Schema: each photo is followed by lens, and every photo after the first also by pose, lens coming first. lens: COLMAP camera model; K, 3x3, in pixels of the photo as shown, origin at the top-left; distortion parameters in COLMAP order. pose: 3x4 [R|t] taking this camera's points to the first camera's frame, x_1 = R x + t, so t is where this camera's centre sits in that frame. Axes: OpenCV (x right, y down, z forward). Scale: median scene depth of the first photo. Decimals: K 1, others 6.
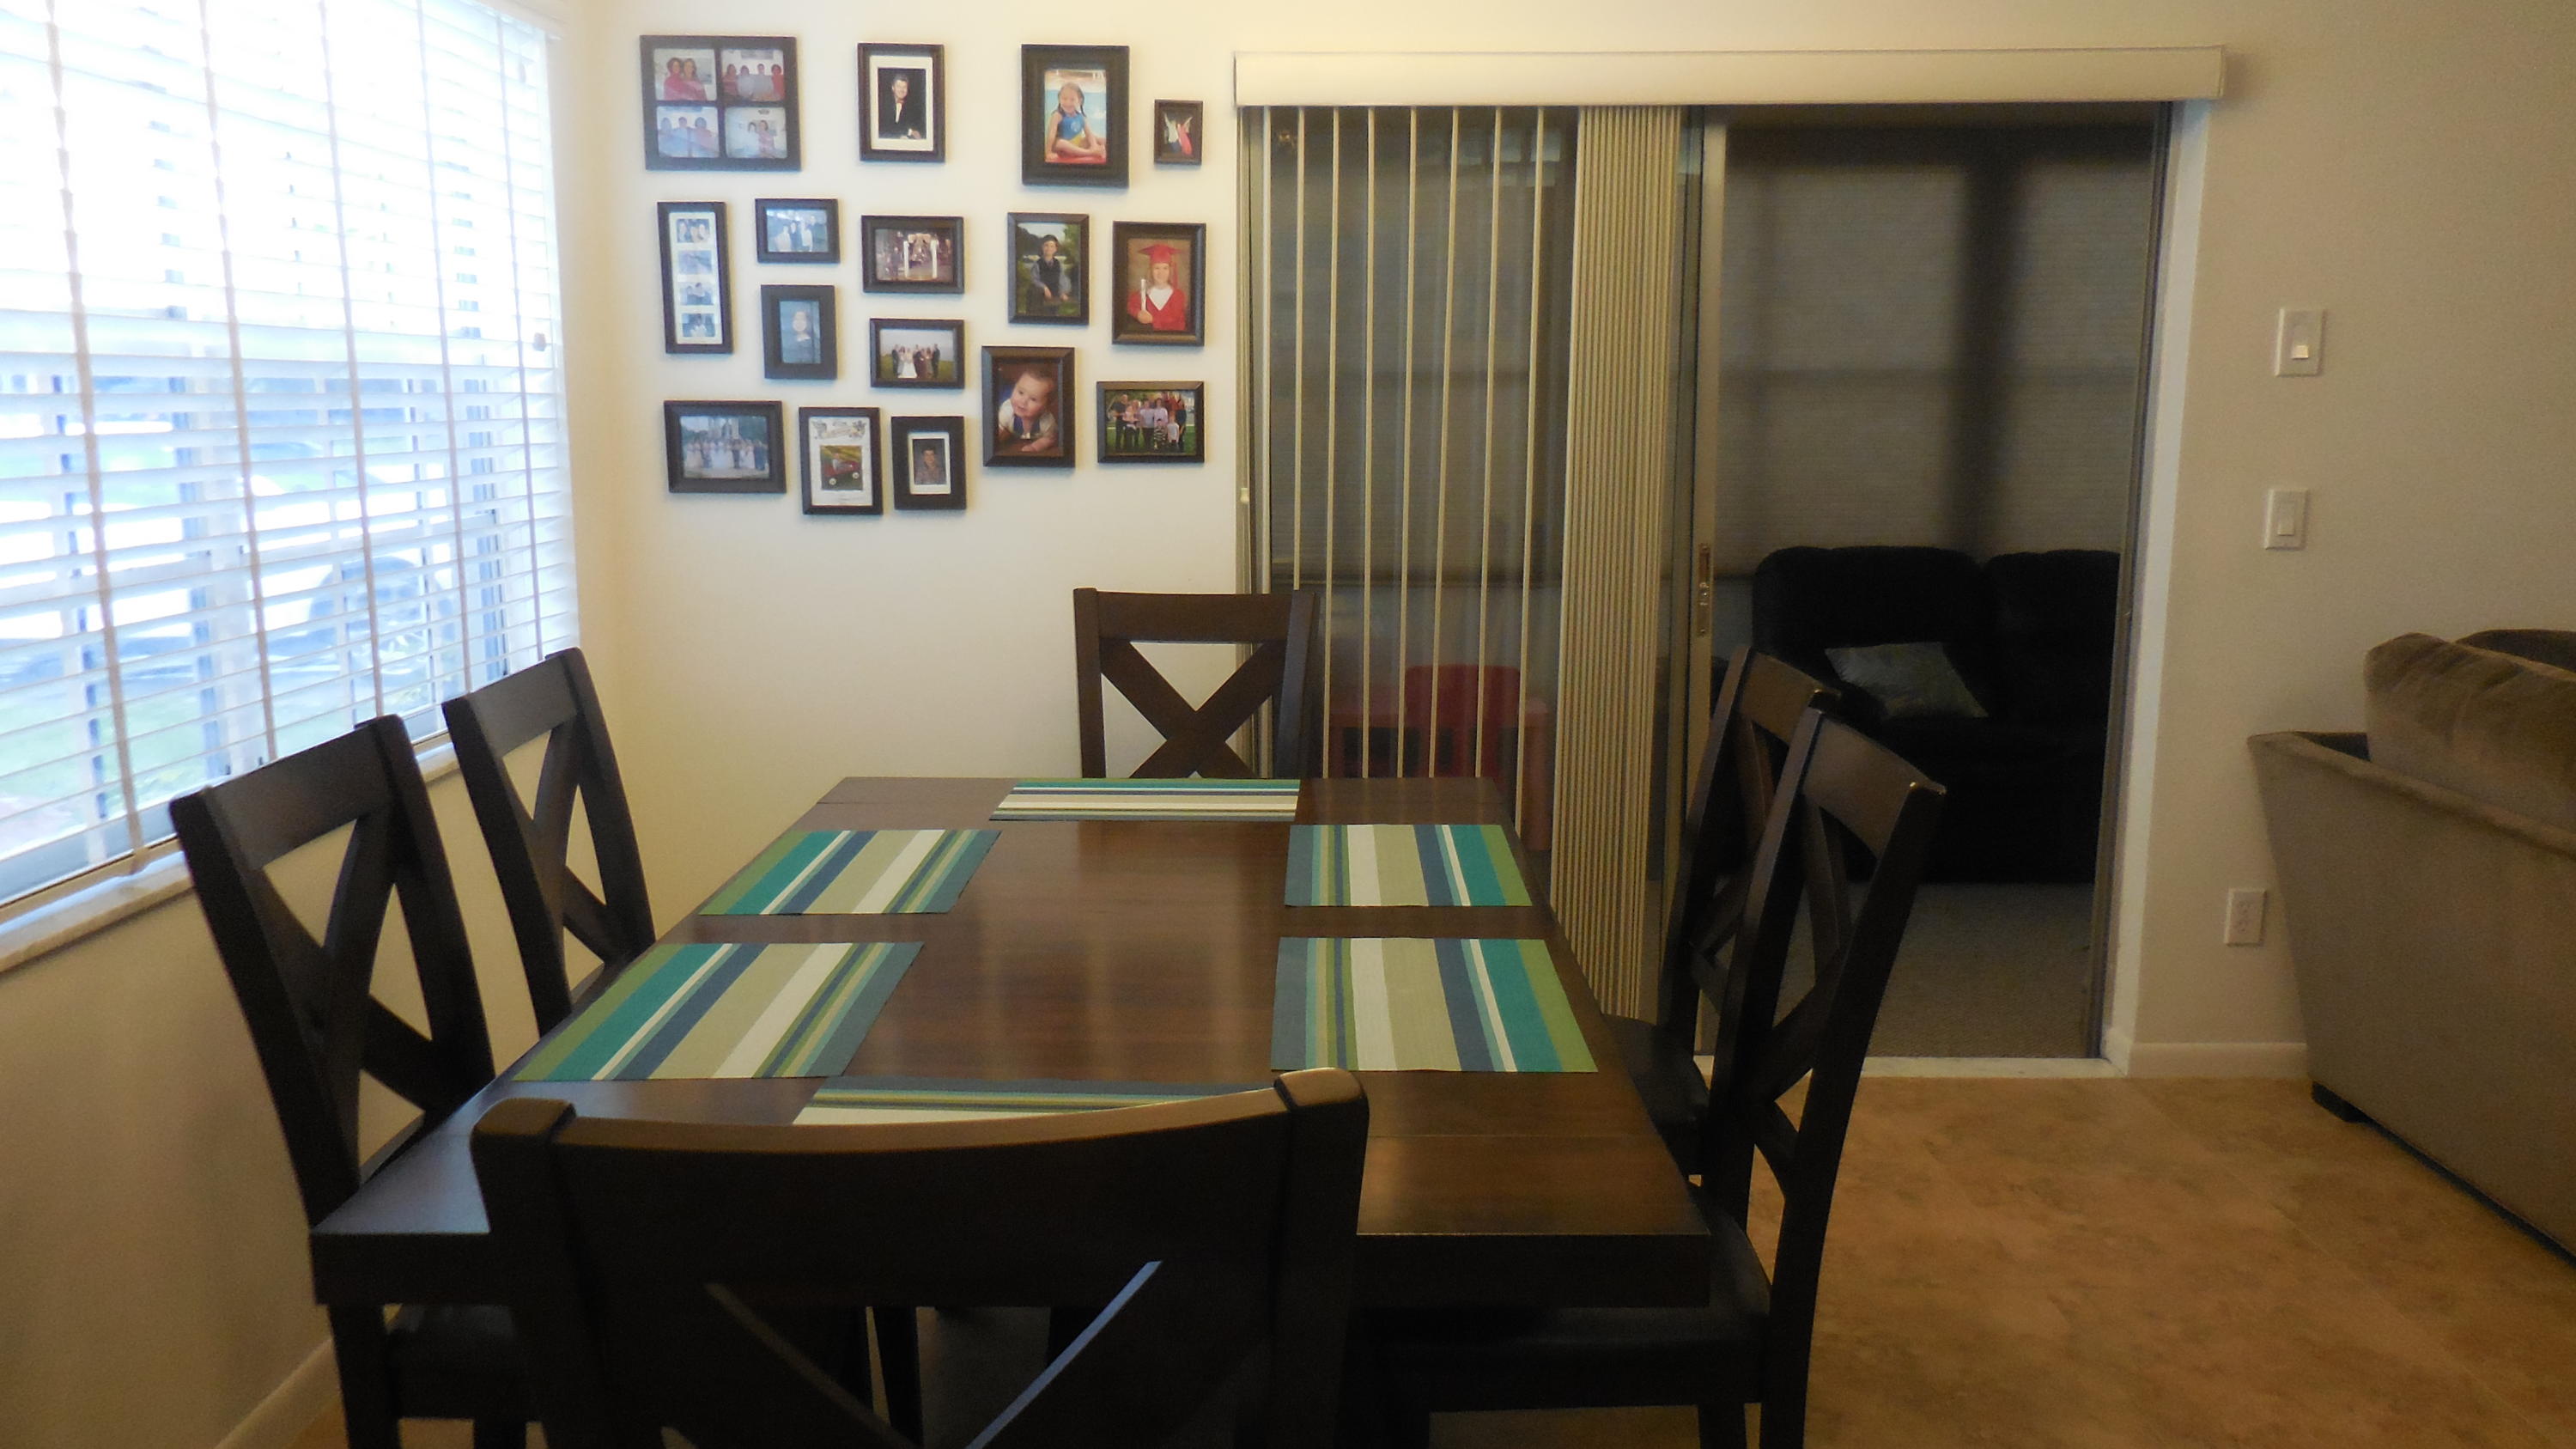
lens RADIAL K [[1958.2, 0, 1272.2], [0, 1958.2, 718.1], [0, 0, 1]] dist [-0.002579, 0.008768]
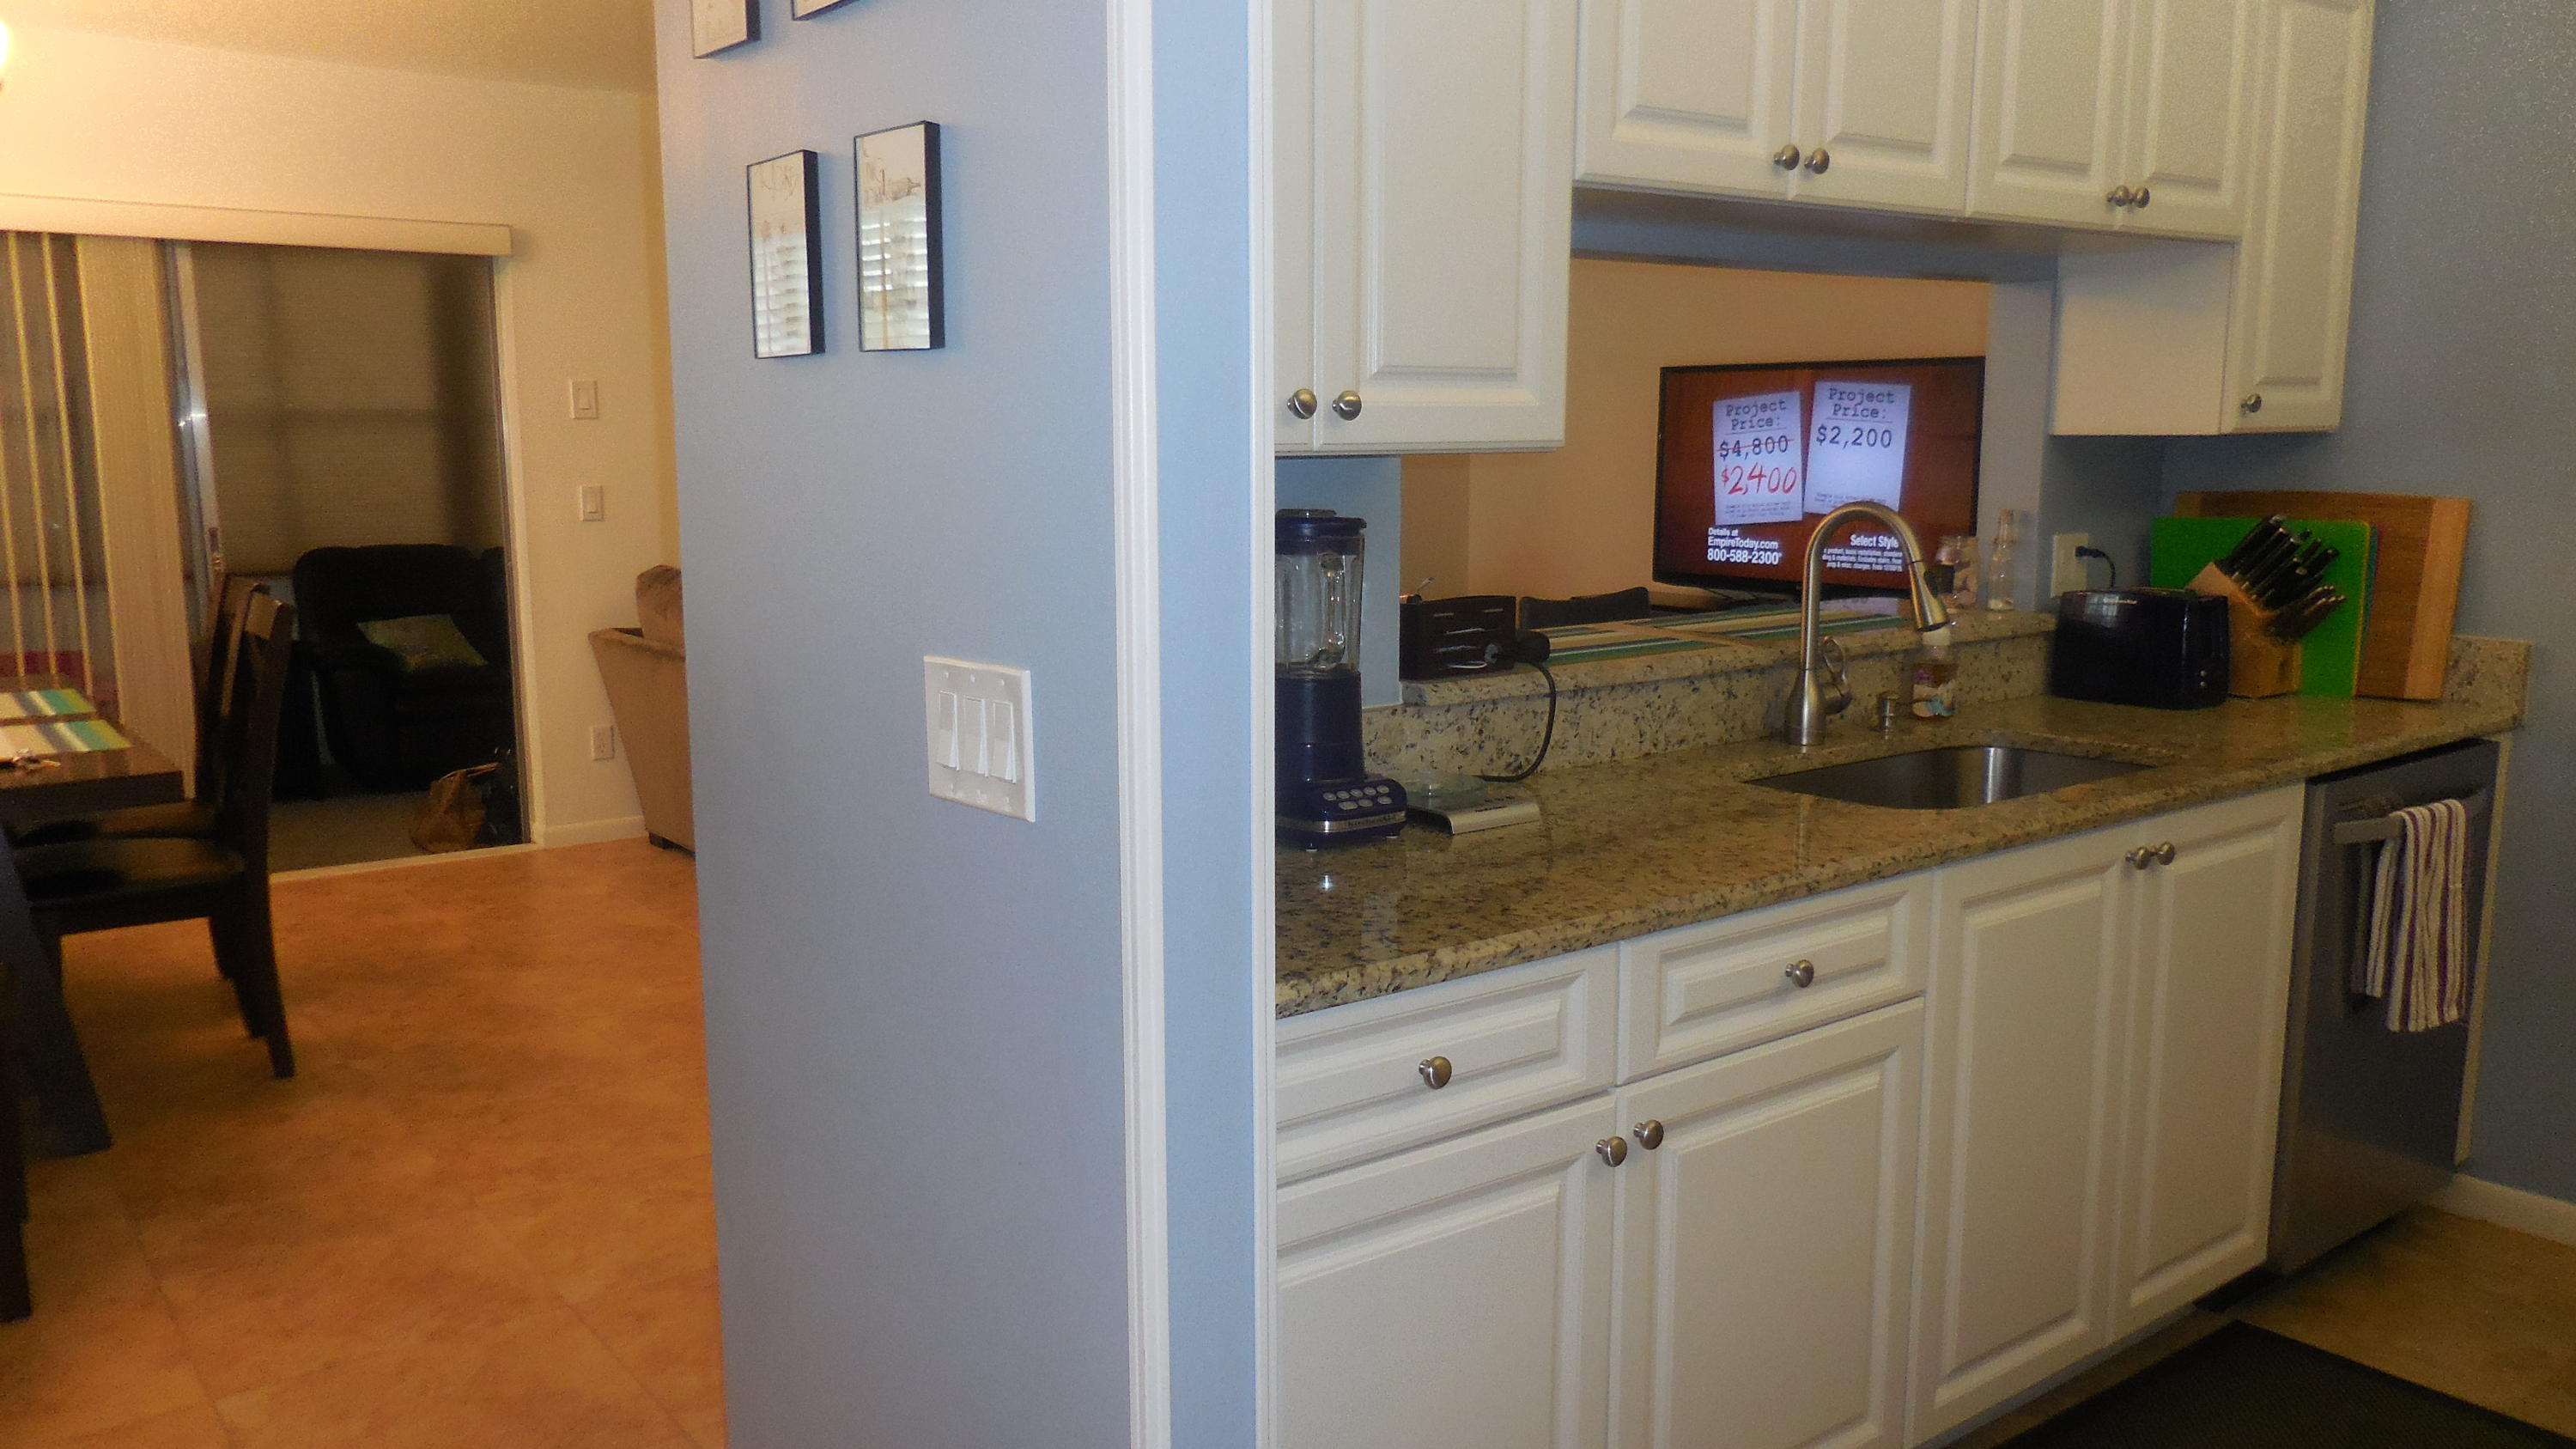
lens RADIAL K [[1958.2, 0, 1273.6], [0, 1958.2, 752.6], [0, 0, 1]] dist [-0.002579, 0.008768]
pose [[0.783606, -0.107100, 0.611957, -0.080869], [0.106116, 0.993627, 0.038017, 0.113906], [-0.612128, 0.035148, 0.789977, -0.708601]]
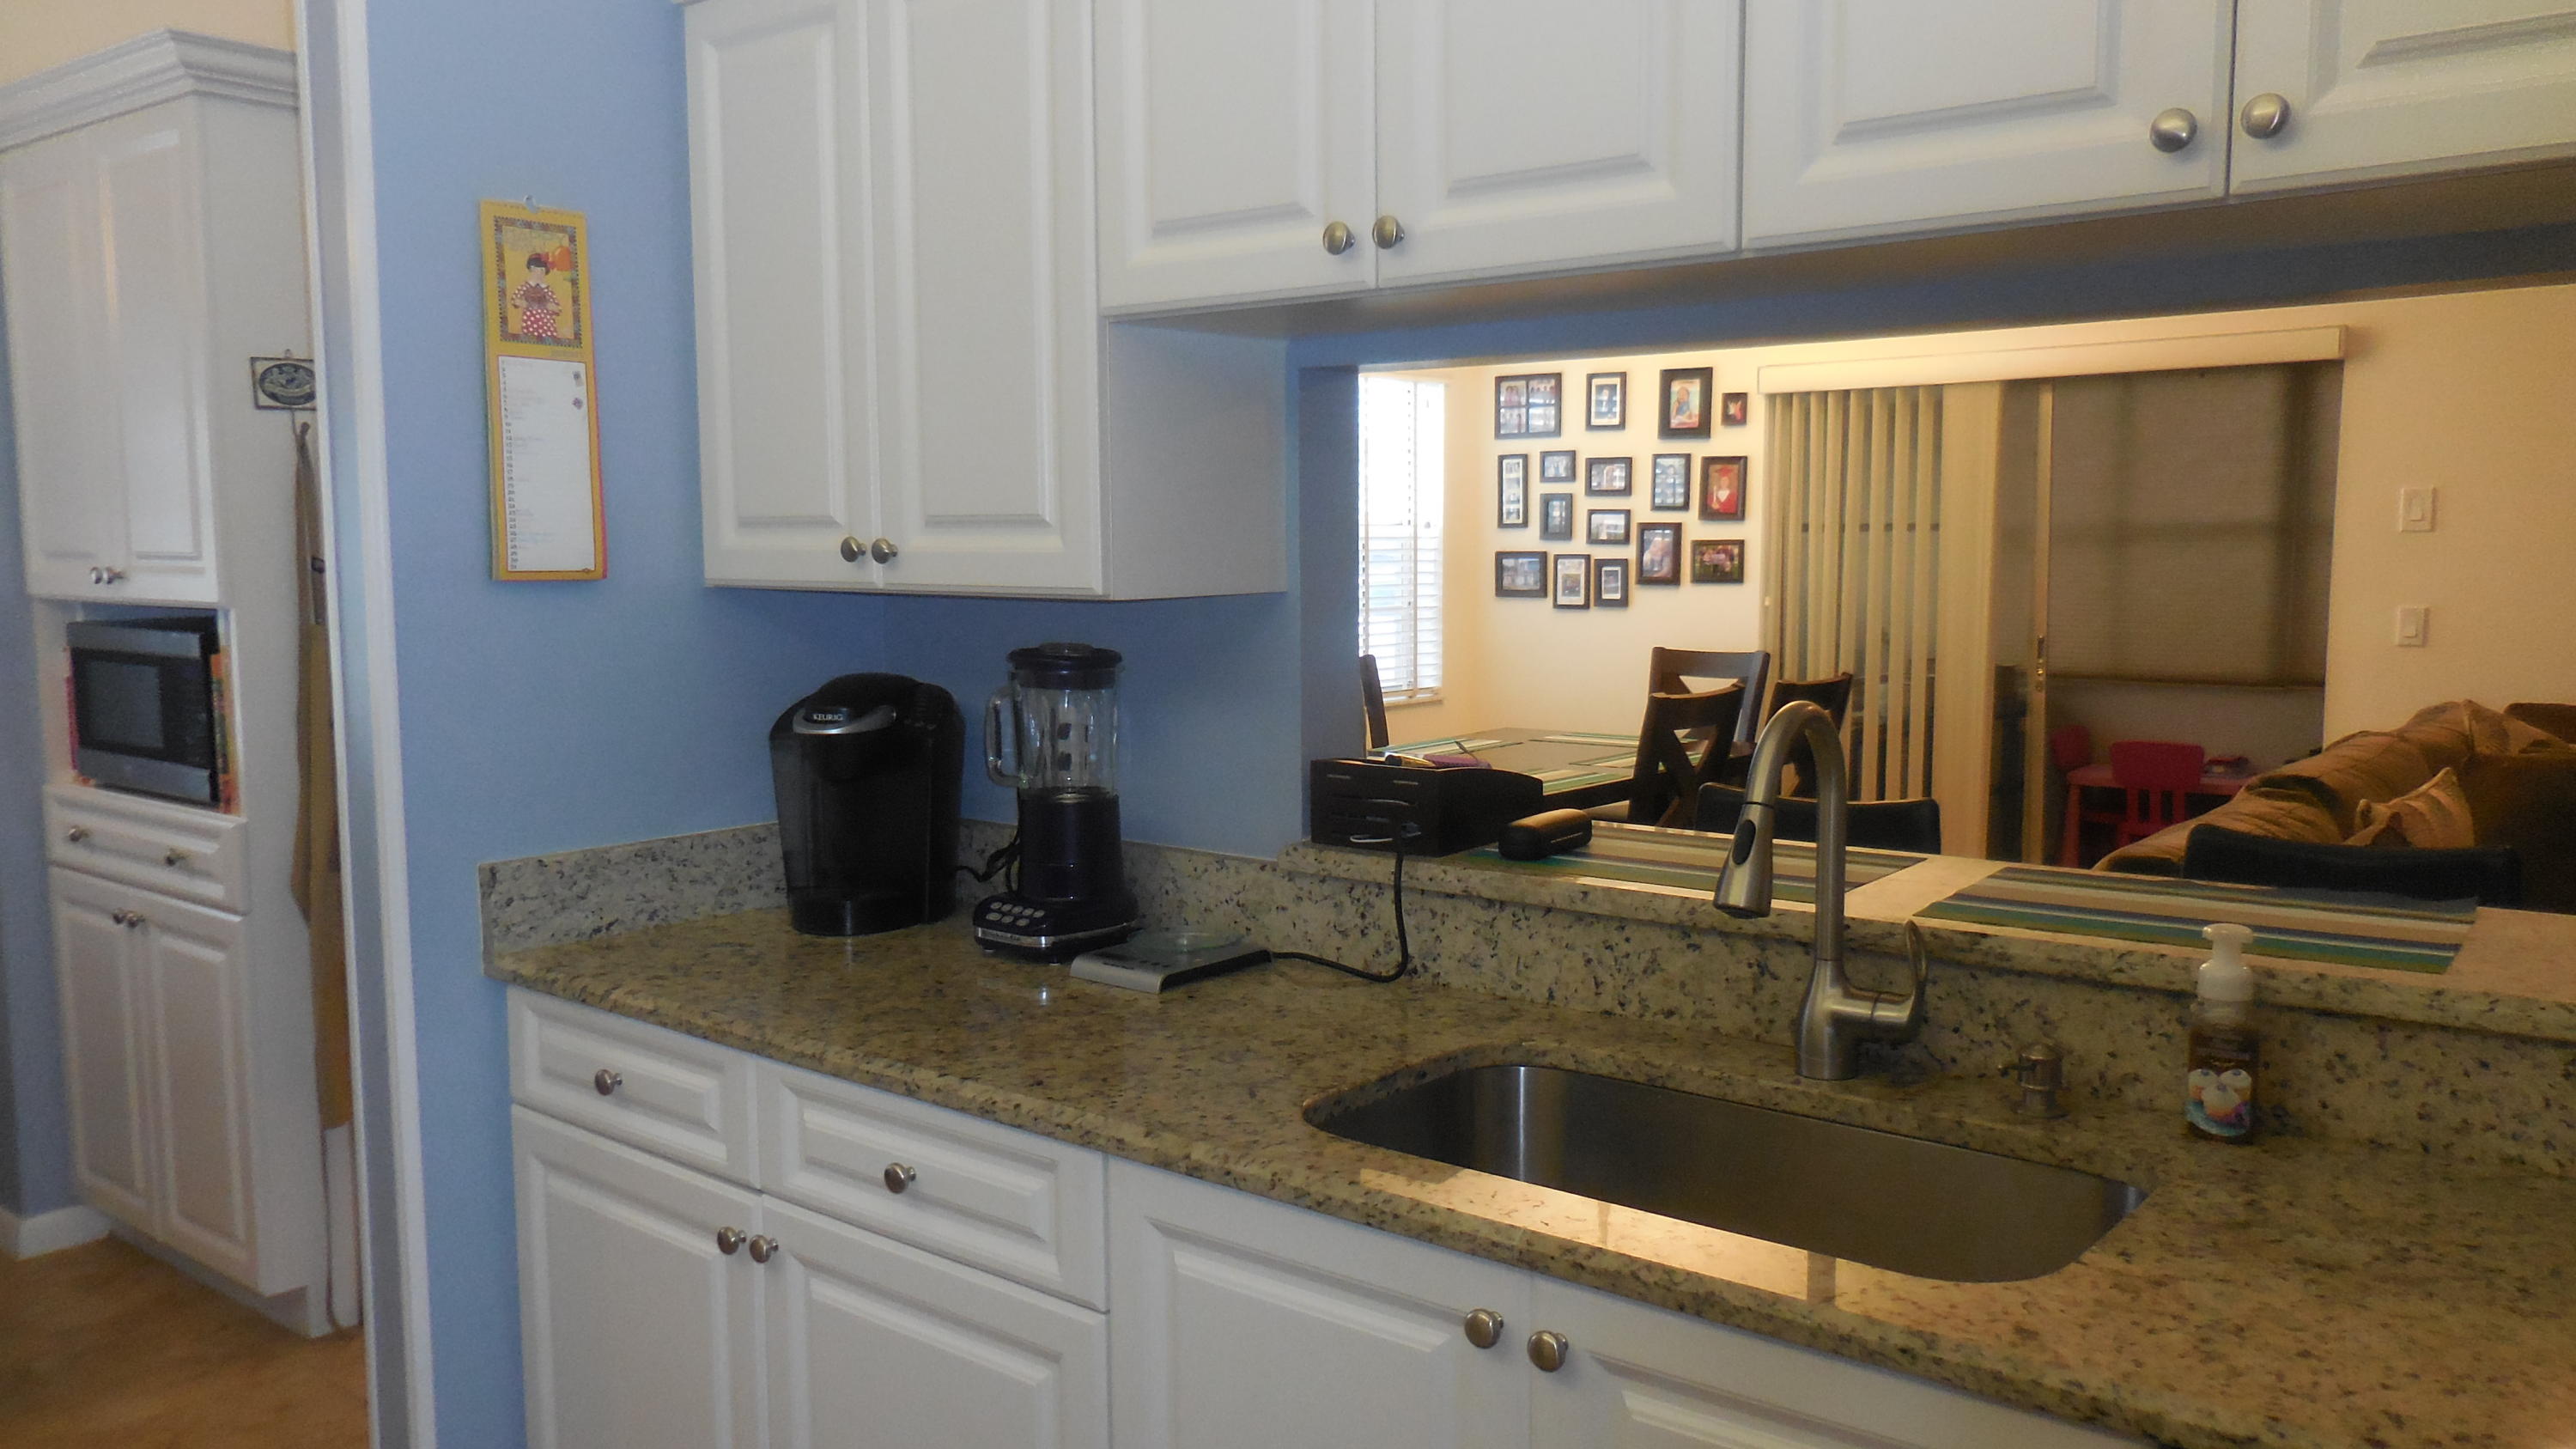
lens RADIAL K [[1958.2, 0, 1274.4], [0, 1958.2, 731.2], [0, 0, 1]] dist [-0.002579, 0.008768]
pose [[0.769145, 0.054848, -0.636717, 0.819173], [-0.094128, 0.995167, -0.027981, 0.102520], [0.632105, 0.081454, 0.770590, -0.697194]]
